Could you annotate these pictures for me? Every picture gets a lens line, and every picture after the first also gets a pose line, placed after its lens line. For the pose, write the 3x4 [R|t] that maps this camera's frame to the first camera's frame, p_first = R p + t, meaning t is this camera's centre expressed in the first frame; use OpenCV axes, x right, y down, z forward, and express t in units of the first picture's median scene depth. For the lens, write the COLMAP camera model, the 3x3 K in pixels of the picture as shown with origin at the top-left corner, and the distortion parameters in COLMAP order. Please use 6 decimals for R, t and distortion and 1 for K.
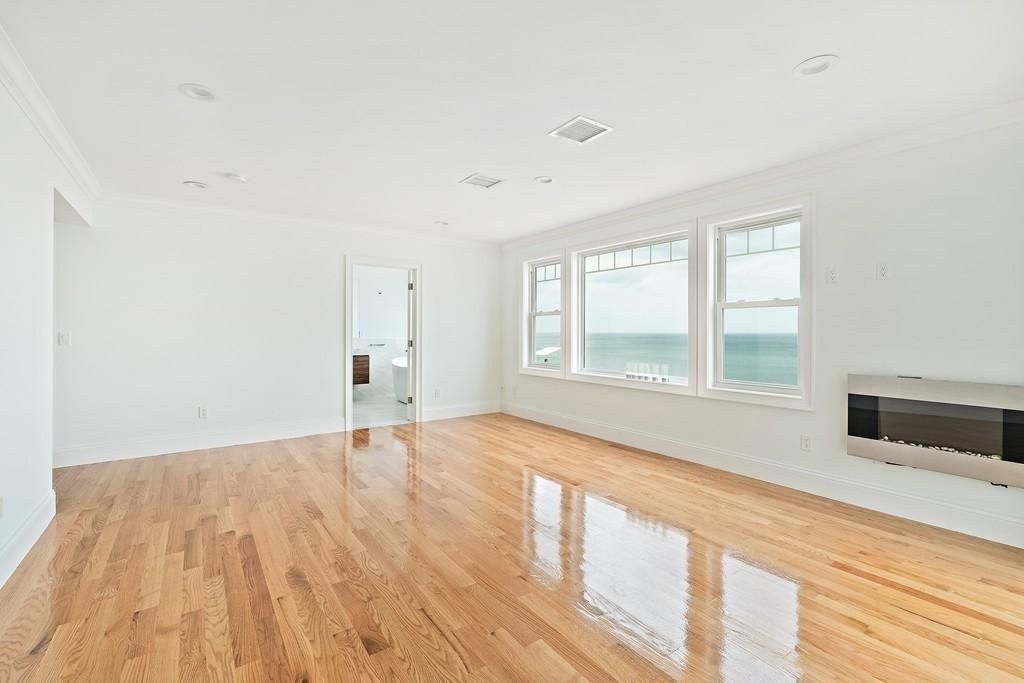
lens RADIAL K [[445.7, 0, 509.9], [0, 445.7, 329.2], [0, 0, 1]] dist [0.000761, 0.000212]
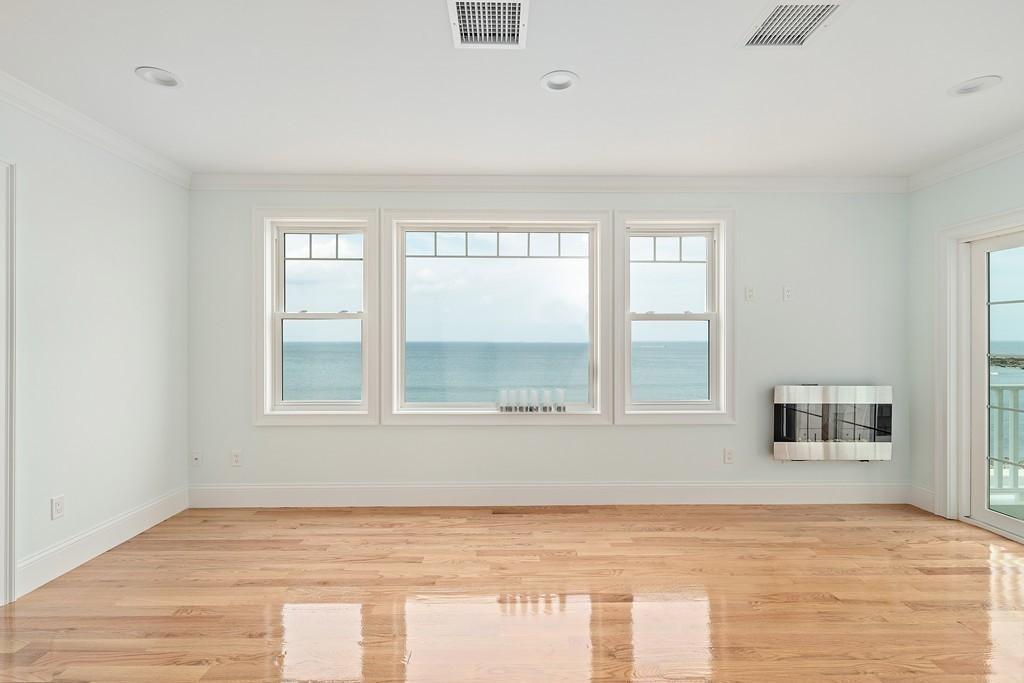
lens RADIAL K [[465.5, 0, 509.9], [0, 465.5, 340.1], [0, 0, 1]] dist [0.000832, 0.000413]
pose [[0.570497, 0.003168, 0.821293, -0.435583], [-0.002365, 0.999995, -0.002214, -0.004824], [-0.821296, -0.000679, 0.570502, 0.711975]]
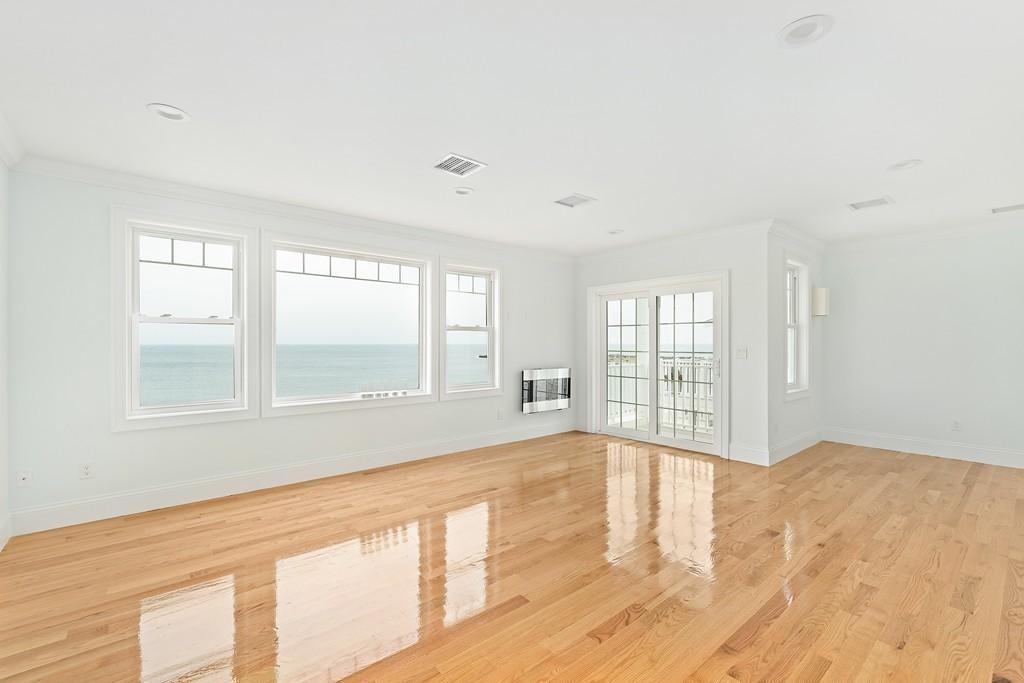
lens RADIAL K [[442.9, 0, 512.0], [0, 442.9, 341.5], [0, 0, 1]] dist [-0.001175, -0.000181]
pose [[-0.080976, 0.004512, 0.996706, -0.869205], [-0.004277, 0.999979, -0.004874, -0.008258], [-0.996707, -0.004658, -0.080955, 0.966708]]
